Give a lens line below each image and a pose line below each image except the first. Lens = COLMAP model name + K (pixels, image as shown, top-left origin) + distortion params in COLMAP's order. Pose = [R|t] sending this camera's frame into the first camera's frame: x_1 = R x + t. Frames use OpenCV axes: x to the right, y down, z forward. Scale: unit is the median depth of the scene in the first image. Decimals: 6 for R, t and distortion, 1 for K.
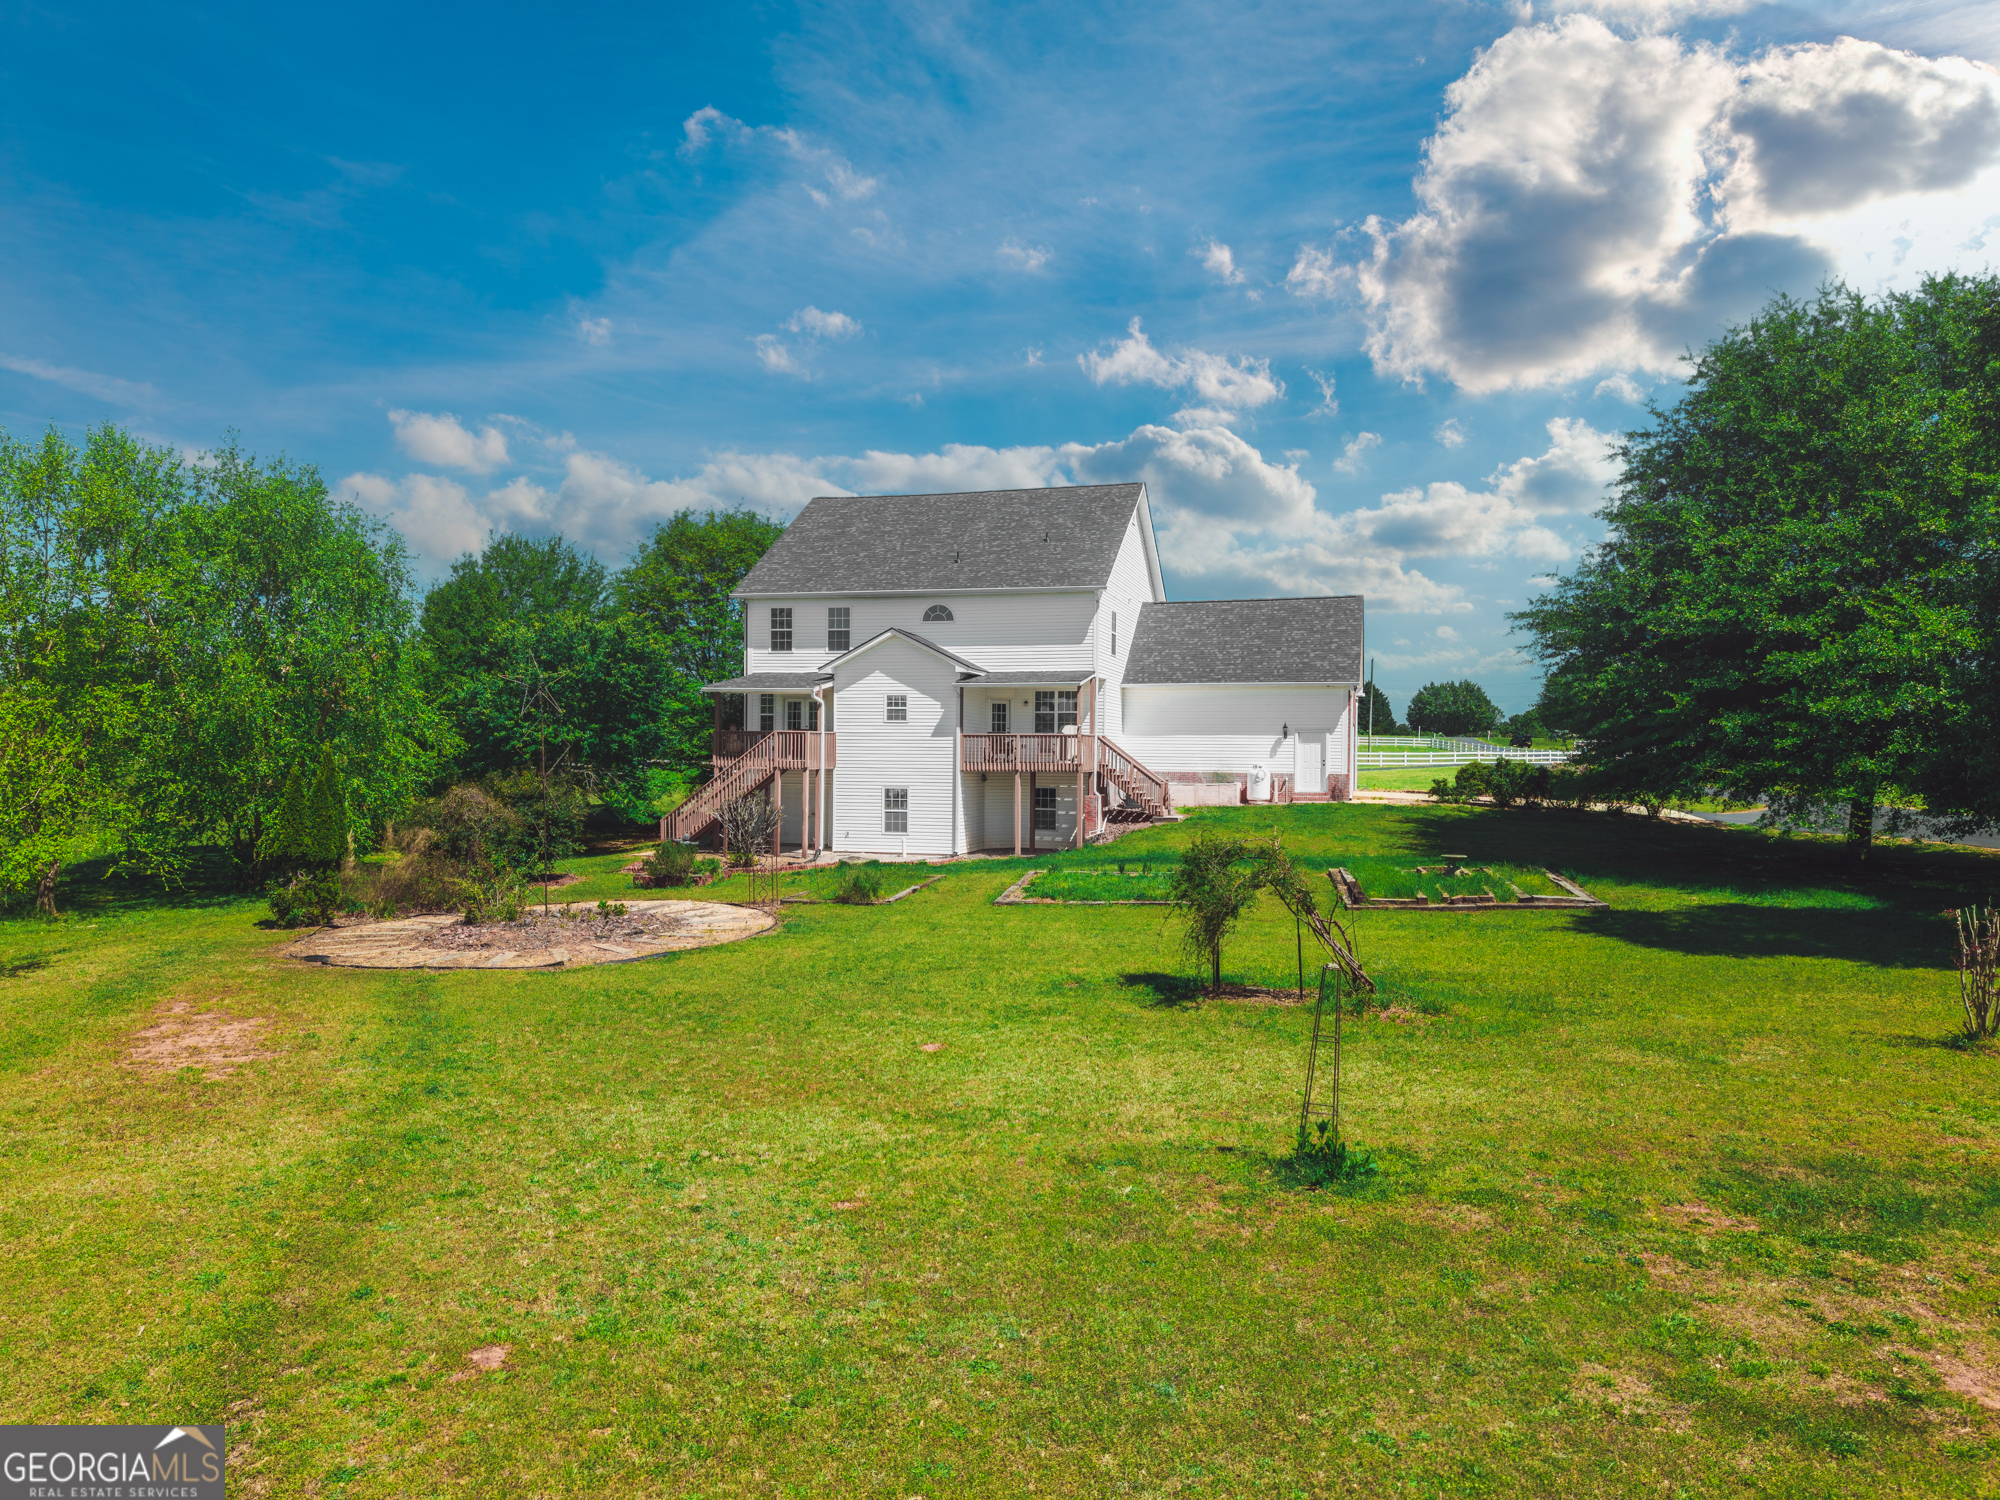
lens RADIAL K [[1342.8, 0, 990.1], [0, 1342.8, 744.9], [0, 0, 1]] dist [0.001664, -0.002825]
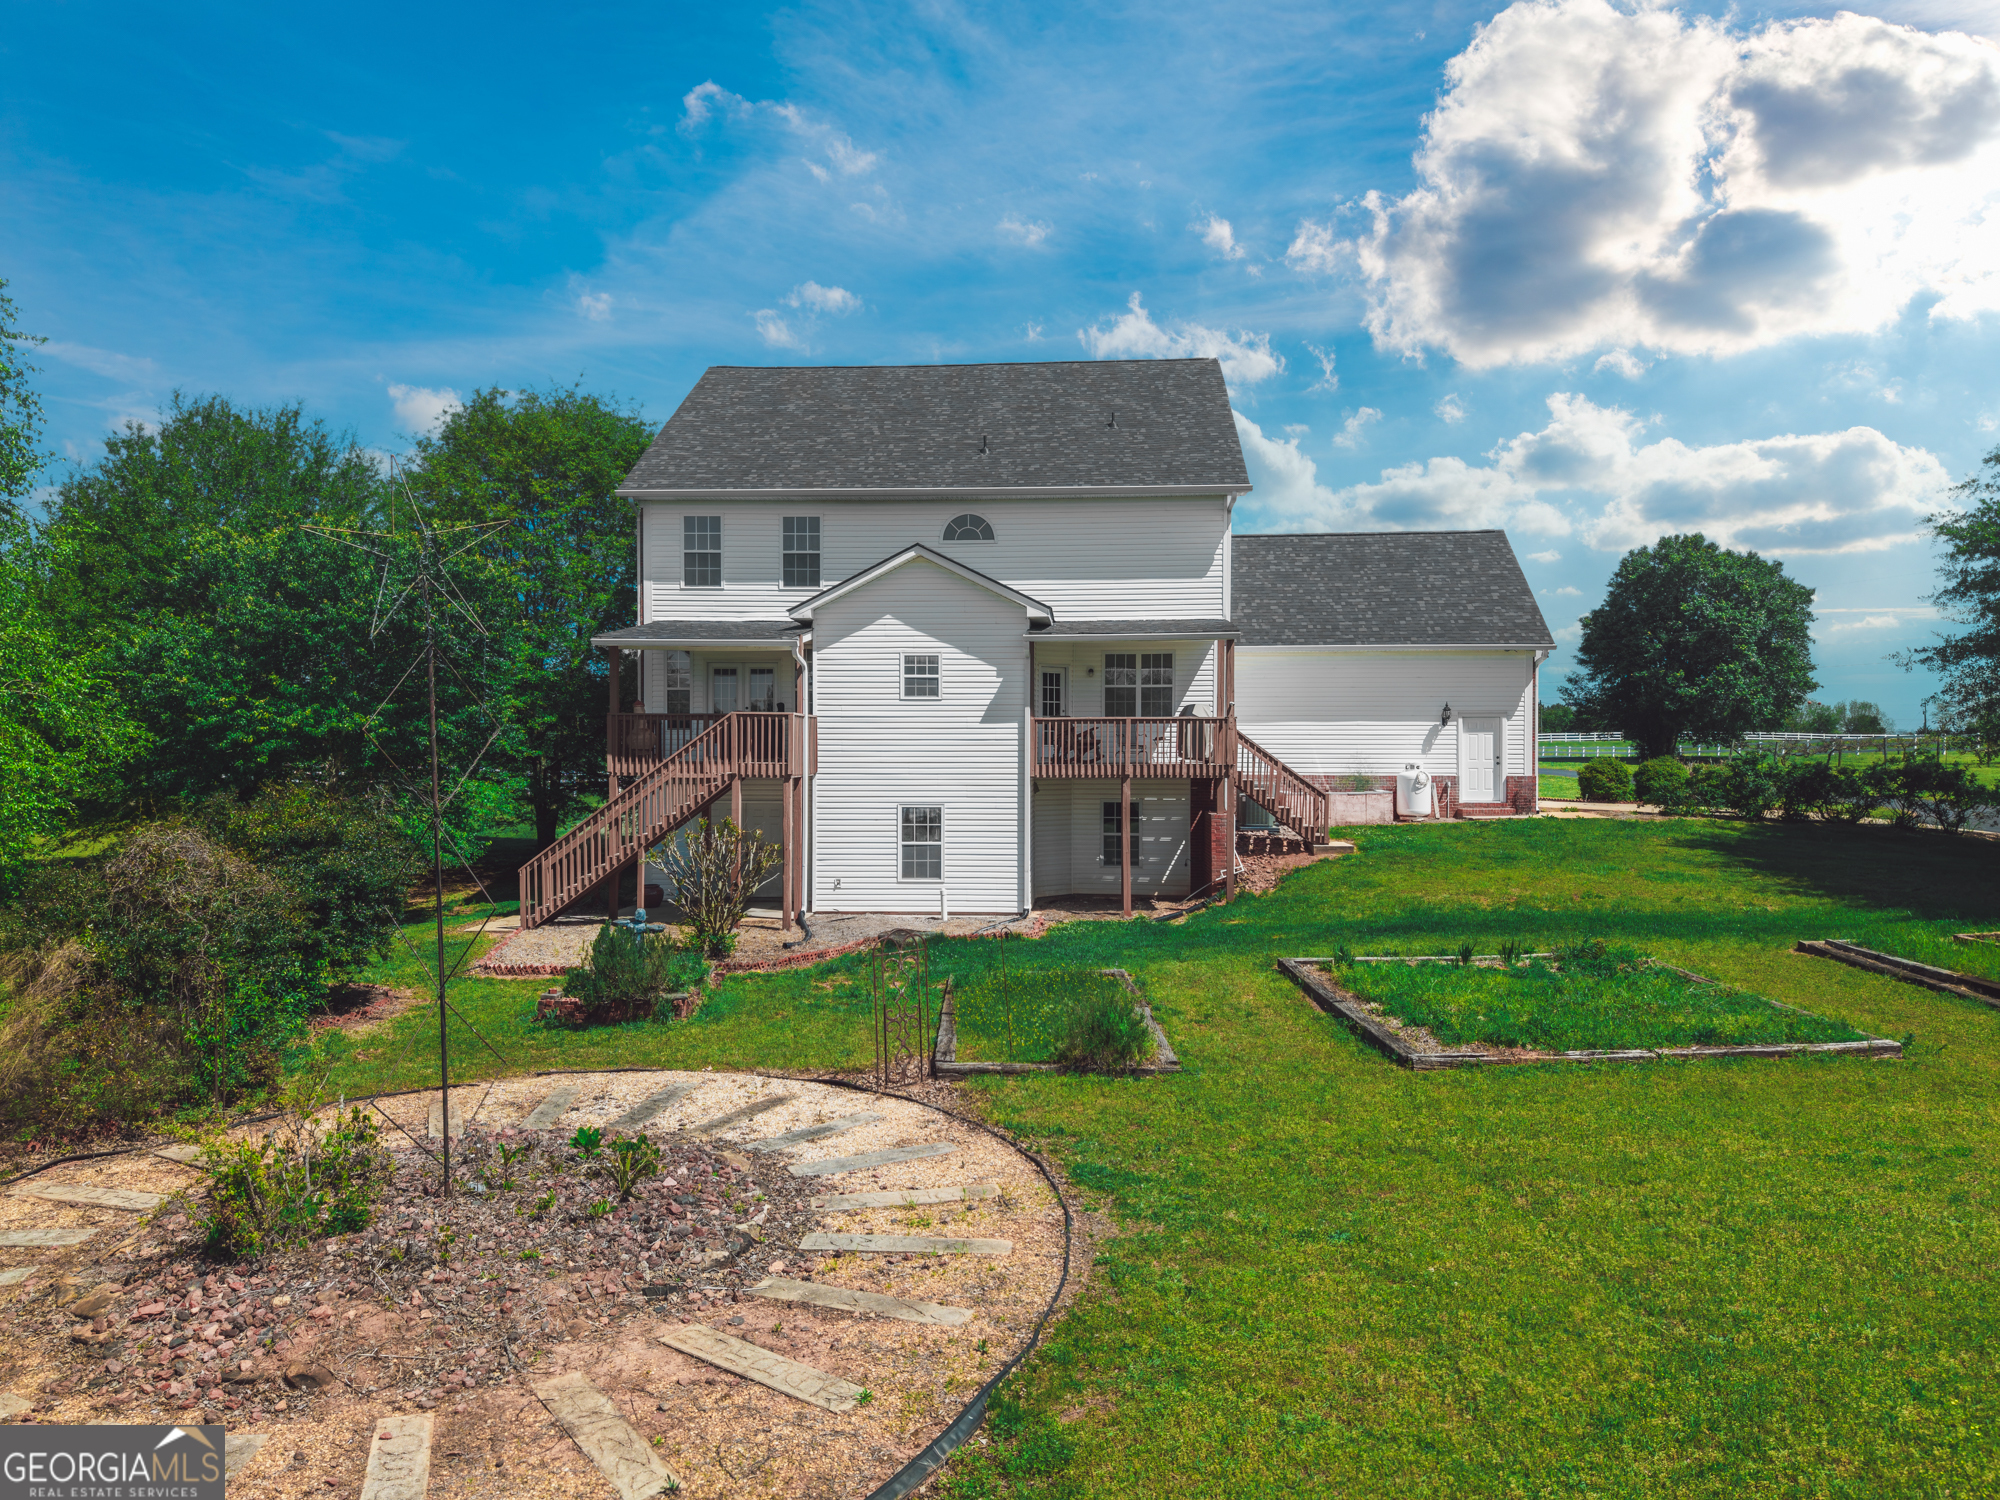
lens RADIAL K [[1342.8, 0, 984.6], [0, 1342.8, 749.4], [0, 0, 1]] dist [0.001664, -0.002825]
pose [[0.978477, -0.005500, 0.206282, -0.160824], [0.004879, 0.999982, 0.003519, 0.003876], [-0.206297, -0.002436, 0.978486, 0.377521]]
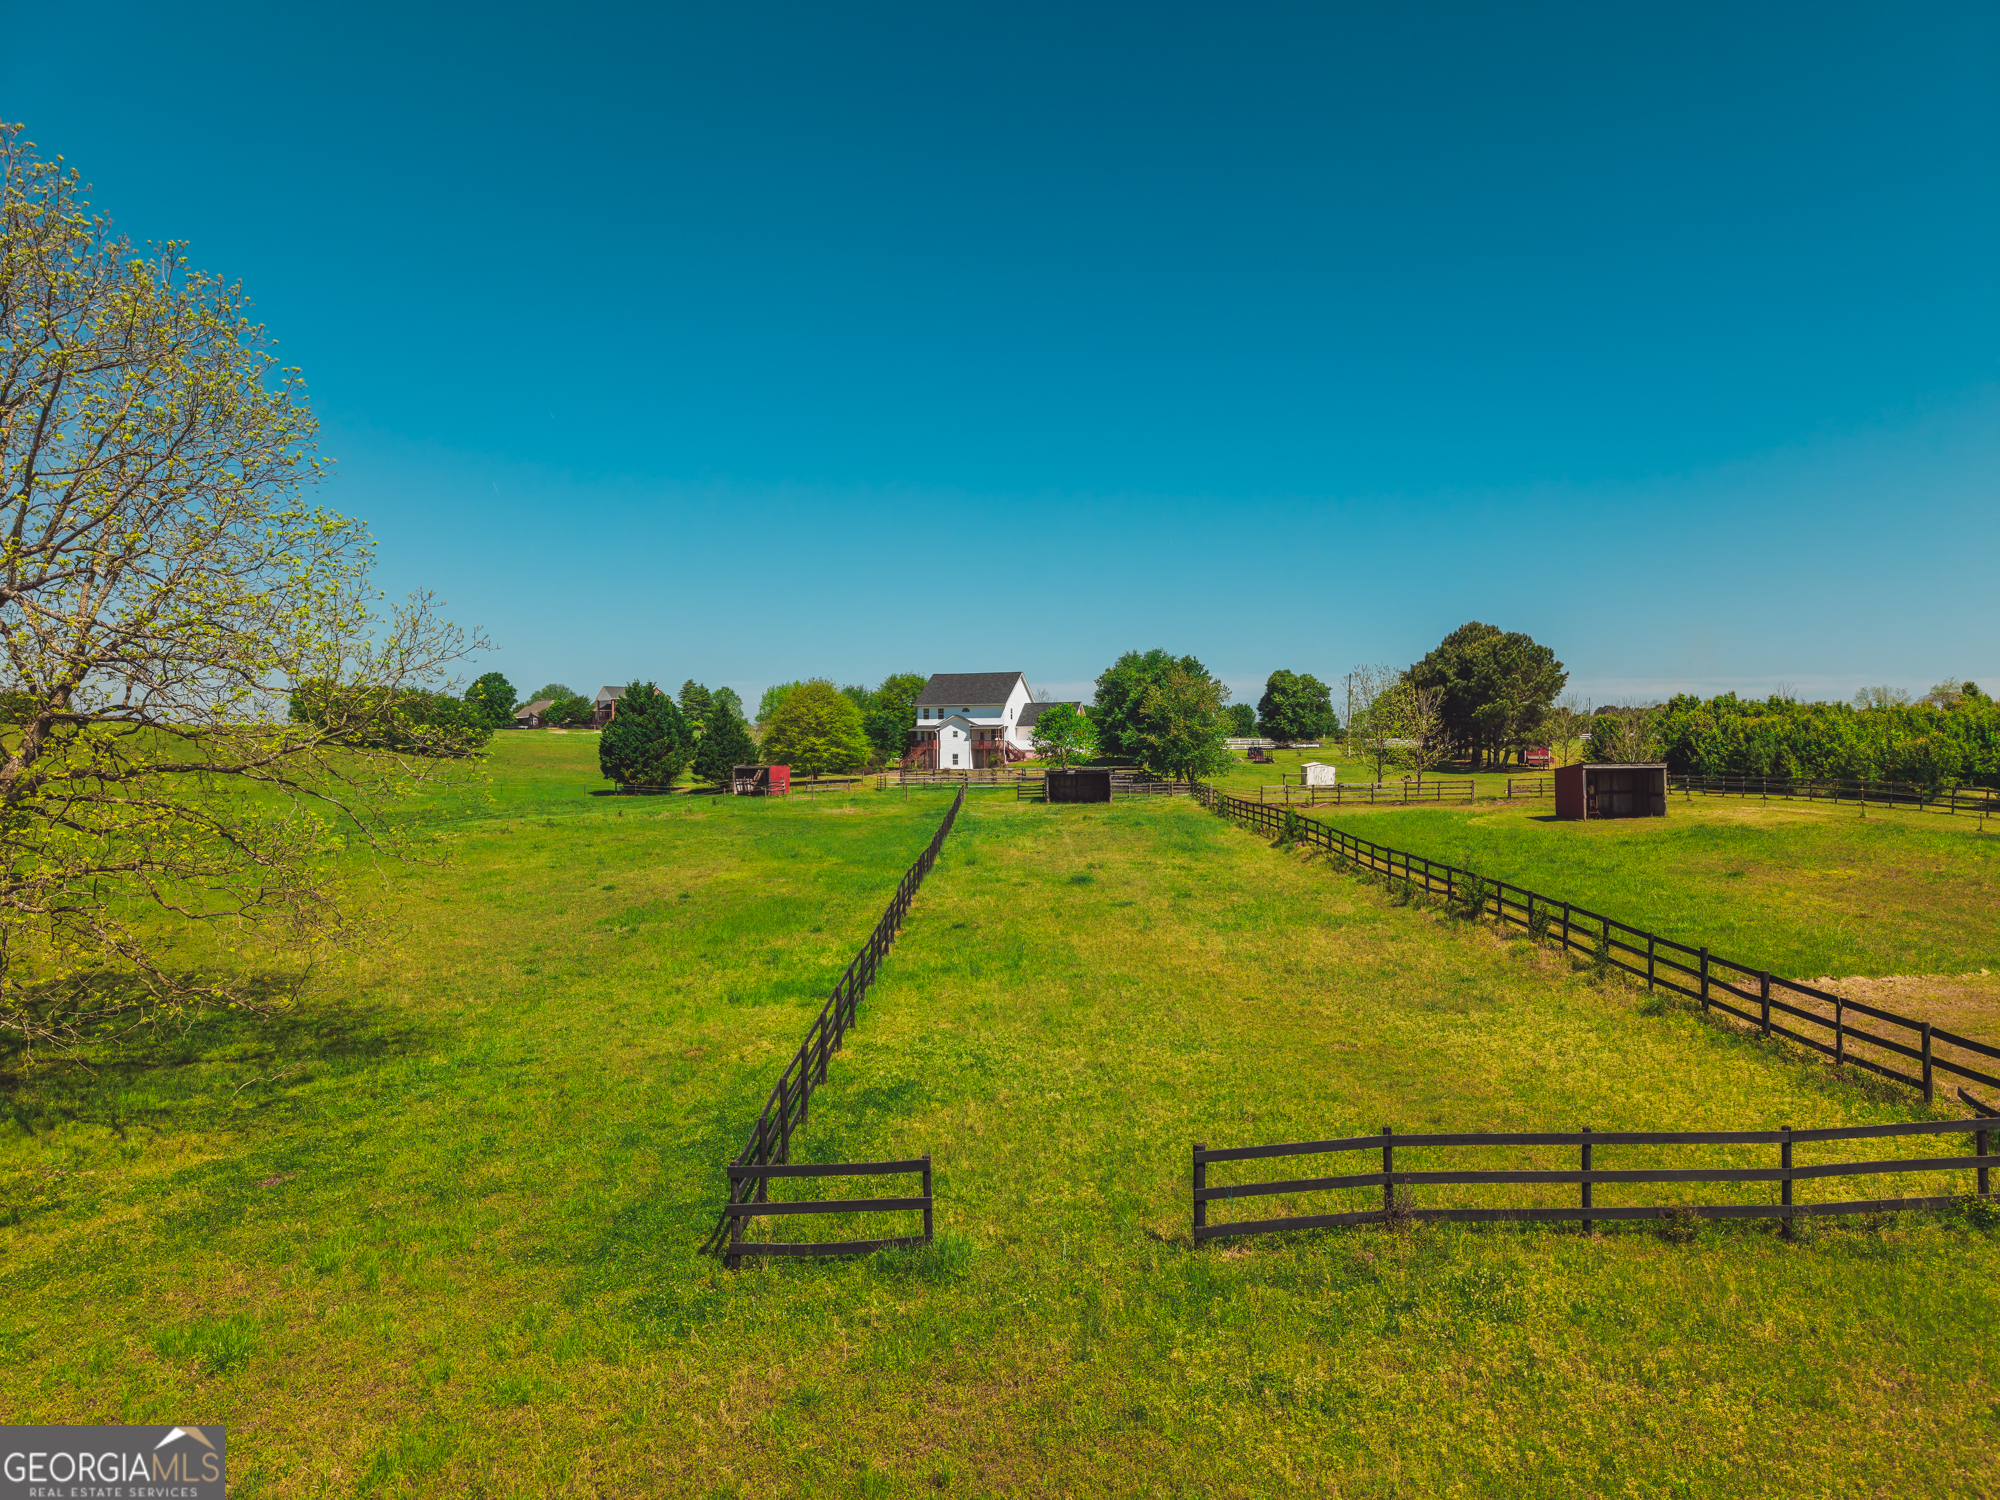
lens RADIAL K [[1342.8, 0, 994.8], [0, 1342.8, 761.1], [0, 0, 1]] dist [0.001664, -0.002825]
pose [[0.997452, -0.013551, -0.070044, 0.325040], [0.013489, 0.999908, -0.001362, 0.060935], [0.070056, 0.000414, 0.997543, -2.975213]]
